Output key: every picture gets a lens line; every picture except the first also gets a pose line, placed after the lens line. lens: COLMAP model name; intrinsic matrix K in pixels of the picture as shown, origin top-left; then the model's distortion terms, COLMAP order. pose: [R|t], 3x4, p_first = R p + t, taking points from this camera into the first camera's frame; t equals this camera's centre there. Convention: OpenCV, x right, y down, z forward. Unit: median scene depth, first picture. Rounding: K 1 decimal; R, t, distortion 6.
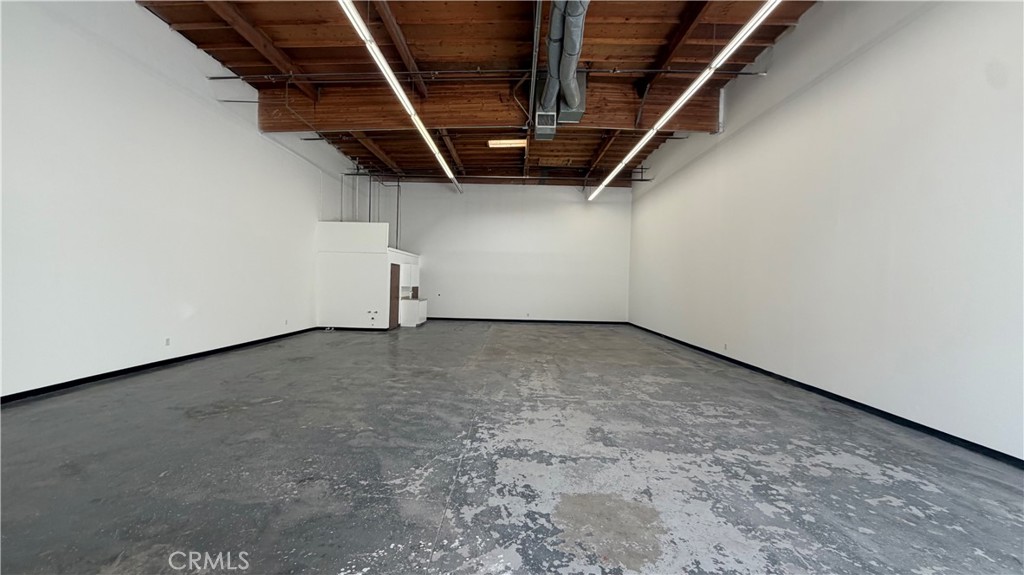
lens RADIAL K [[406.4, 0, 508.4], [0, 406.4, 289.7], [0, 0, 1]] dist [-0.001063, 0.000117]
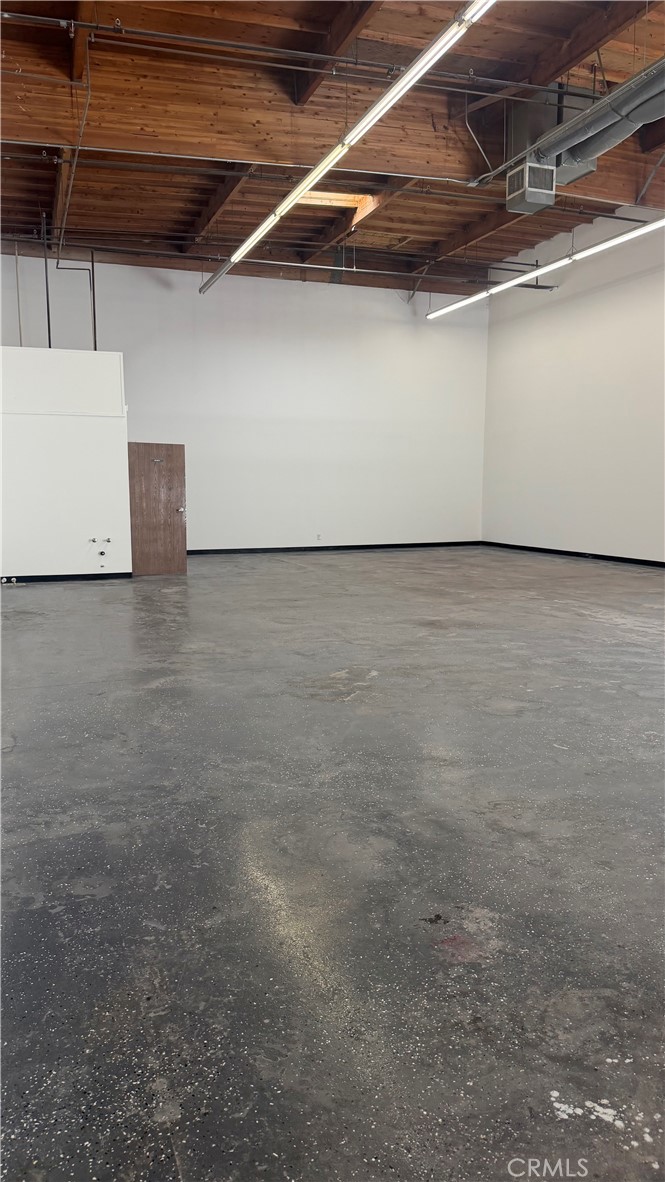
lens RADIAL K [[826.9, 0, 332.5], [0, 826.9, 591.0], [0, 0, 1]] dist [0.114791, -0.190494]
pose [[0.932443, -0.070594, 0.354355, -0.576269], [0.030348, 0.992564, 0.117878, 0.008088], [-0.360042, -0.099160, 0.927651, -0.042744]]
